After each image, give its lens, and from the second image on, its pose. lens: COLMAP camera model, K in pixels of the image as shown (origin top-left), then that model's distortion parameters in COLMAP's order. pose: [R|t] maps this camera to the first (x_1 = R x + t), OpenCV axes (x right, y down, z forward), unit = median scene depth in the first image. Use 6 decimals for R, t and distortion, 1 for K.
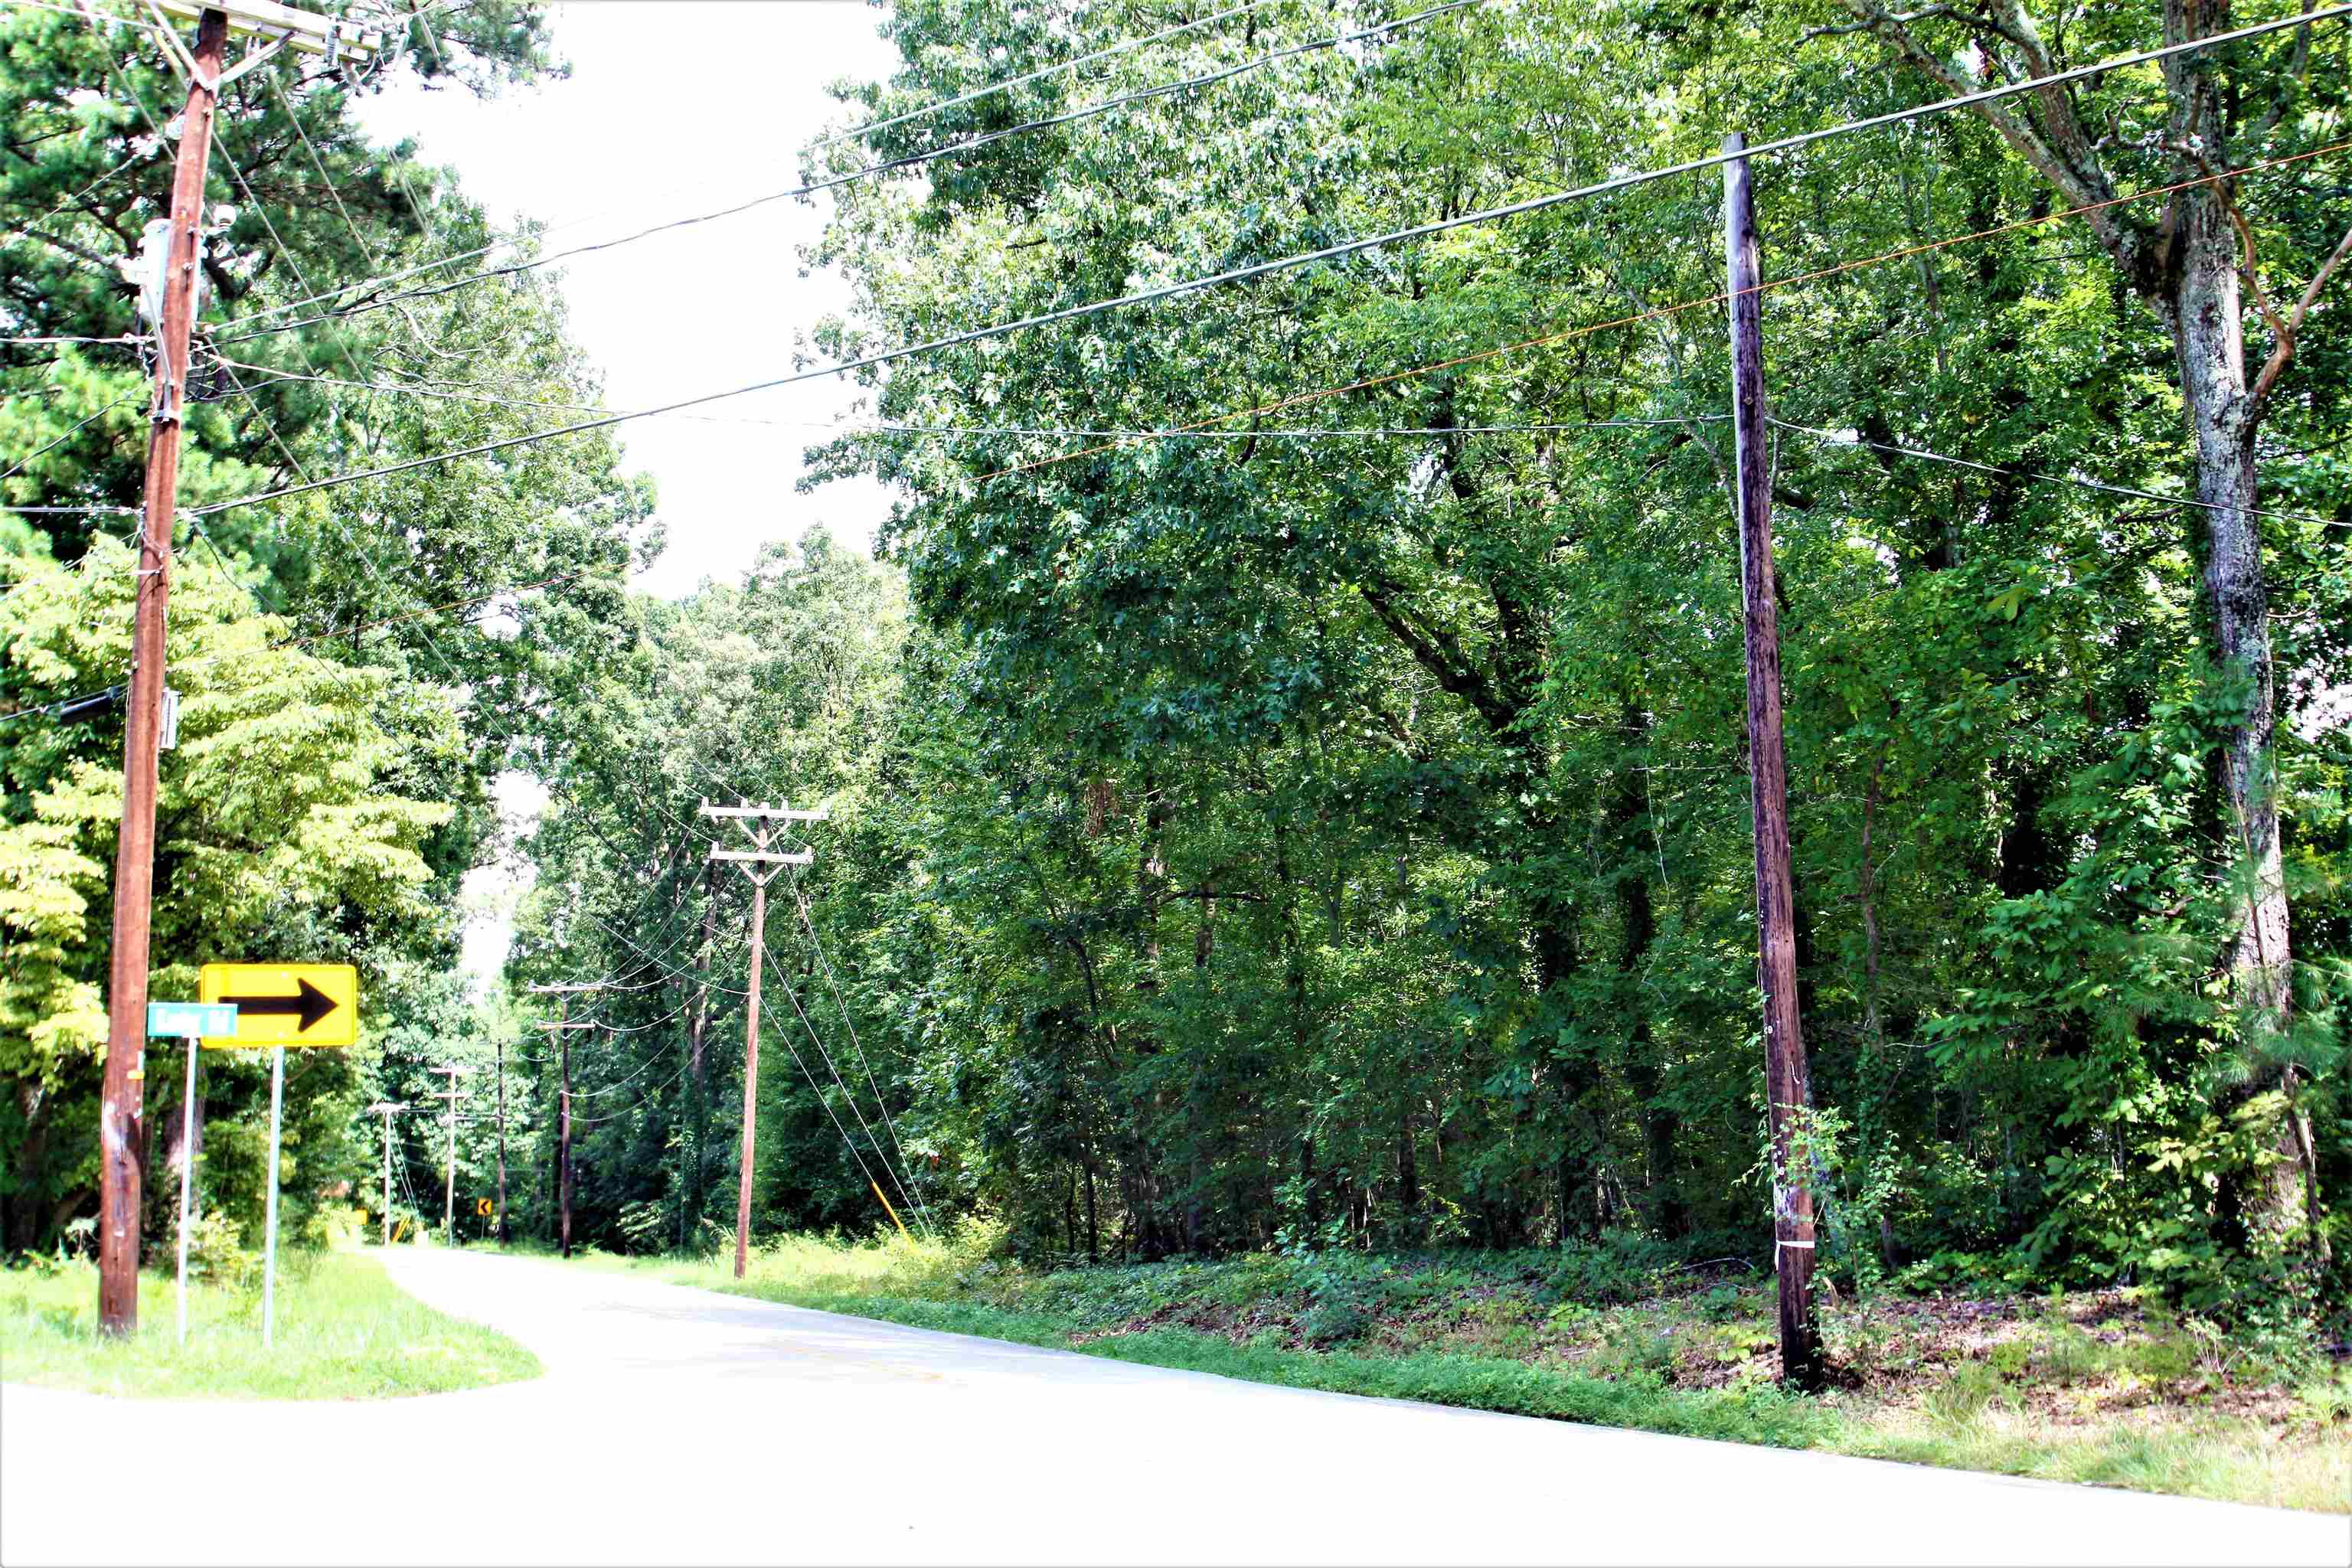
lens RADIAL K [[2495.5, 0, 1179.4], [0, 2495.5, 813.5], [0, 0, 1]] dist [-0.079612, 0.036529]
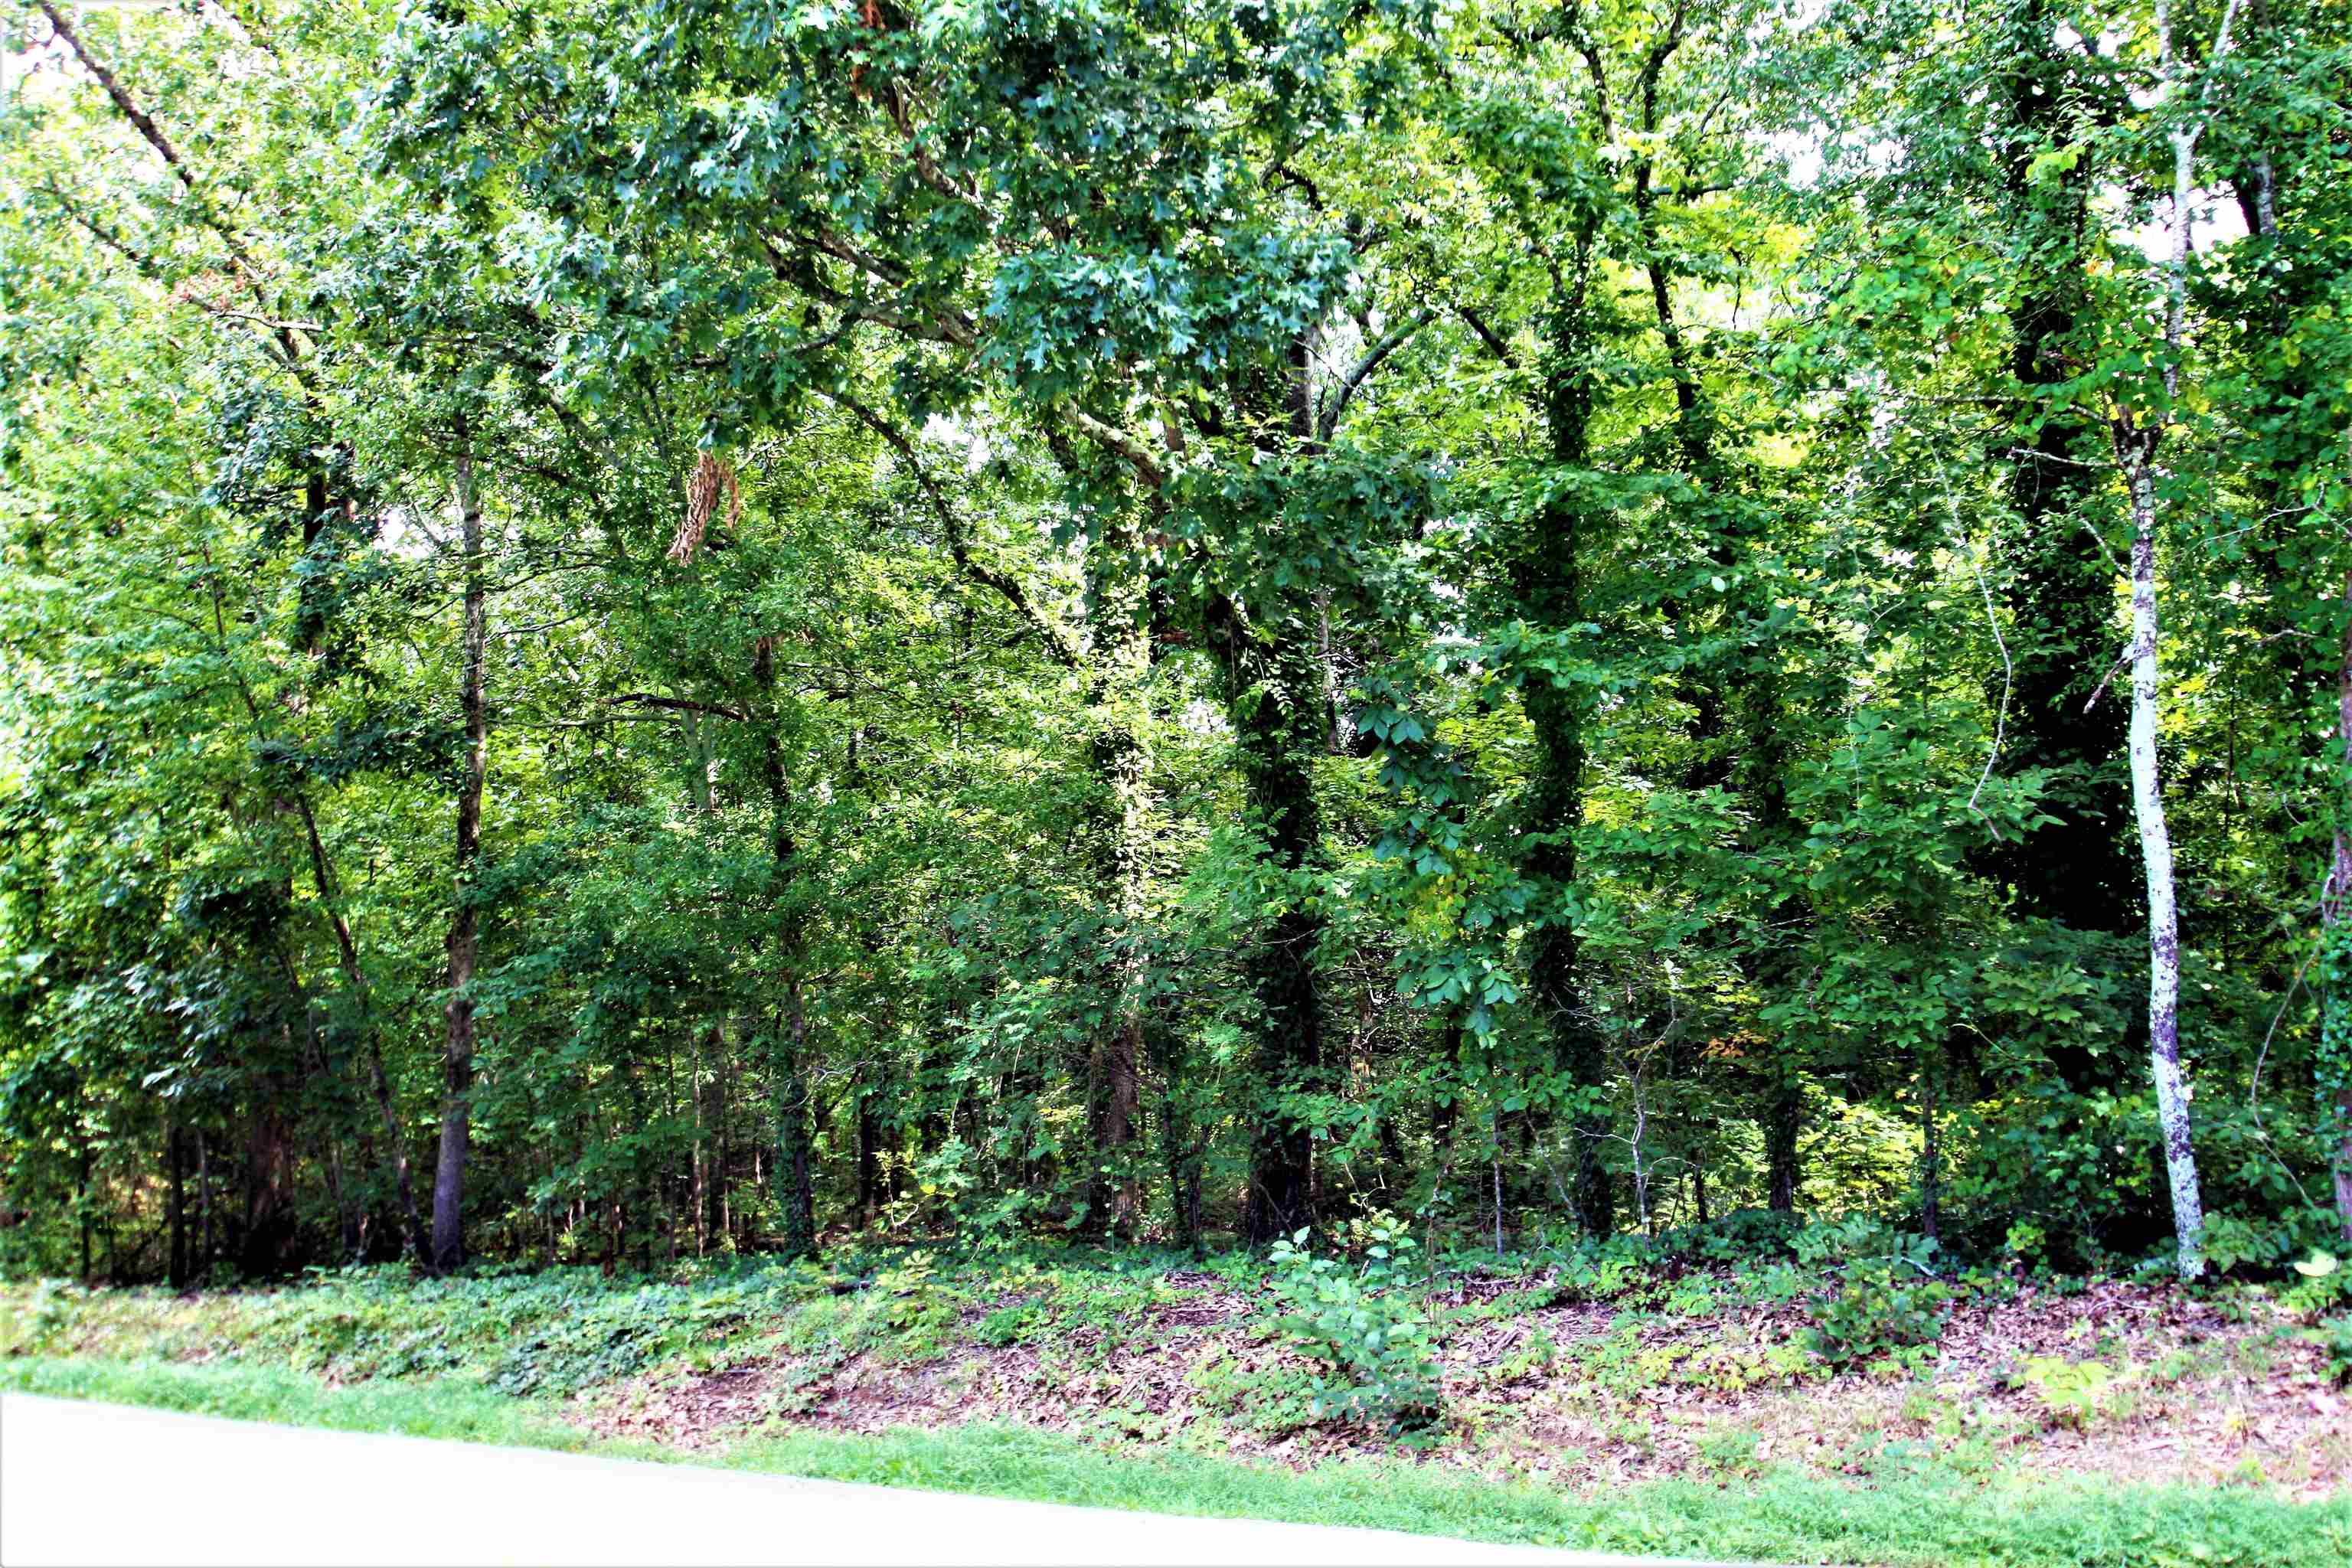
lens RADIAL K [[2495.5, 0, 1179.4], [0, 2495.5, 813.5], [0, 0, 1]] dist [-0.079612, 0.036529]
pose [[0.870410, 0.043799, 0.490376, -0.094820], [-0.052634, 0.998605, 0.004231, 0.026465], [-0.489506, -0.029493, 0.871501, 0.196618]]
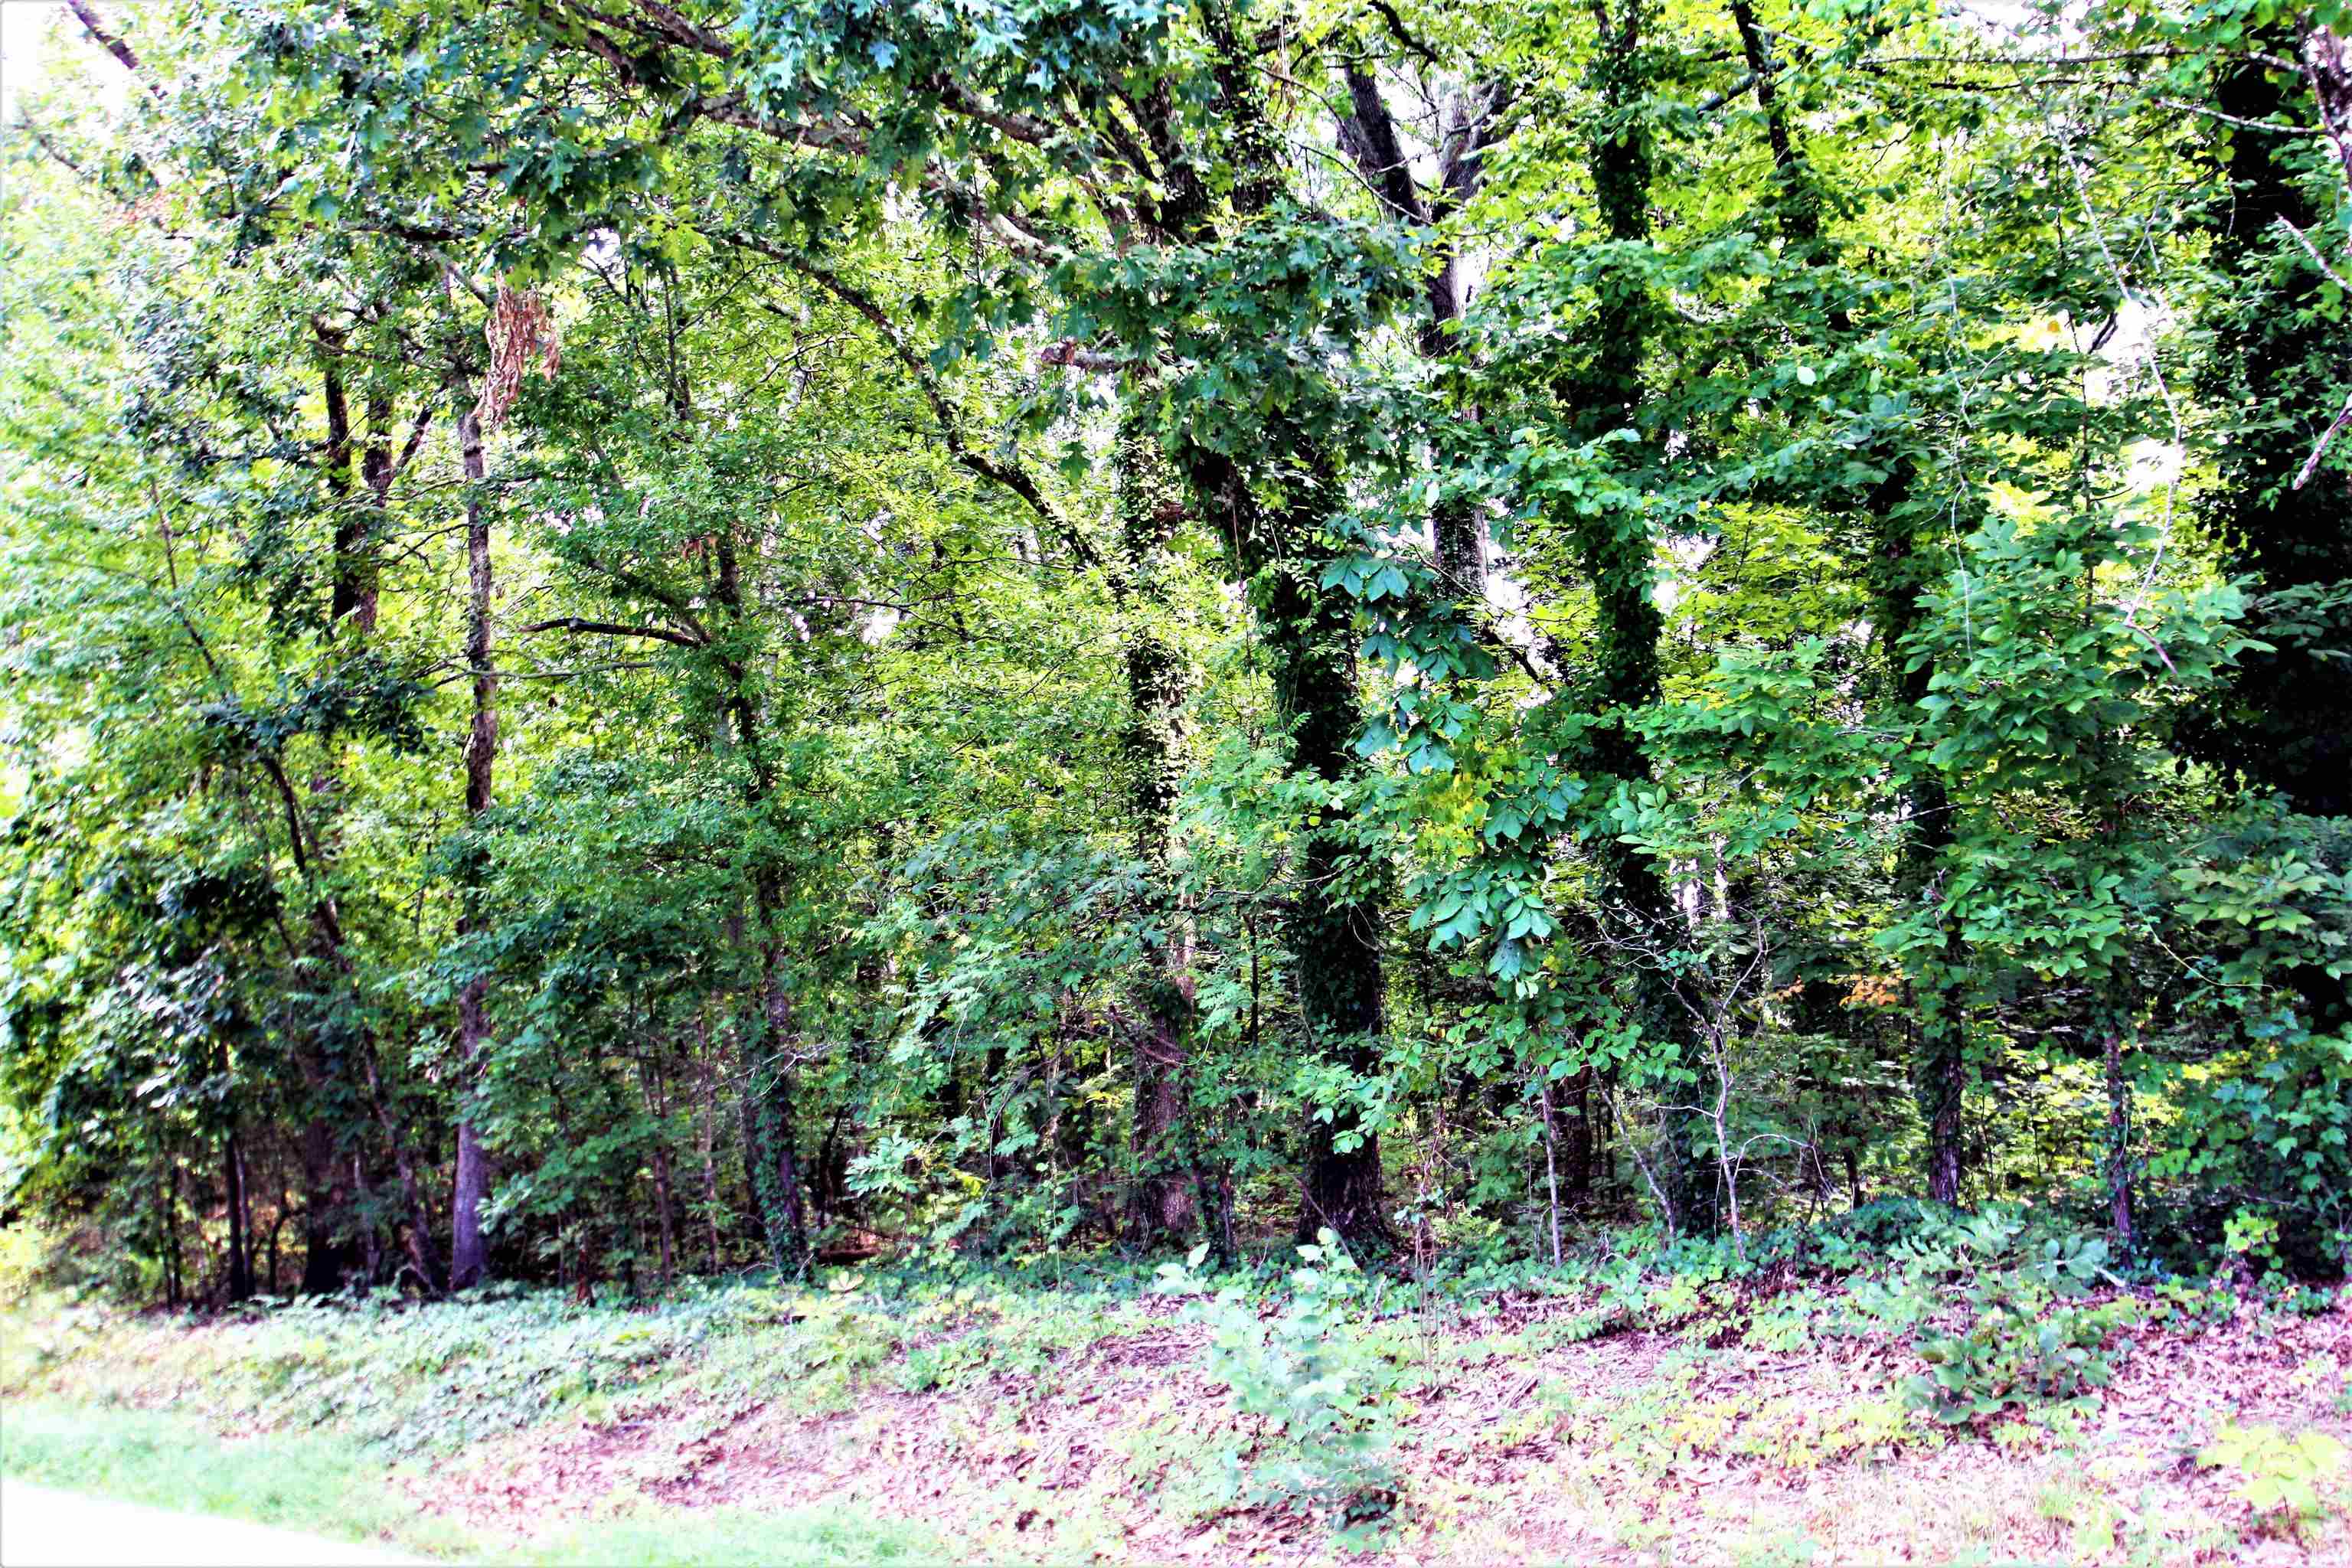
lens RADIAL K [[2495.5, 0, 1179.4], [0, 2495.5, 813.5], [0, 0, 1]] dist [-0.079612, 0.036529]
pose [[0.920262, 0.006345, 0.391252, -0.043144], [-0.012239, 0.999846, 0.012571, 0.033245], [-0.391112, -0.016357, 0.920198, 0.233459]]
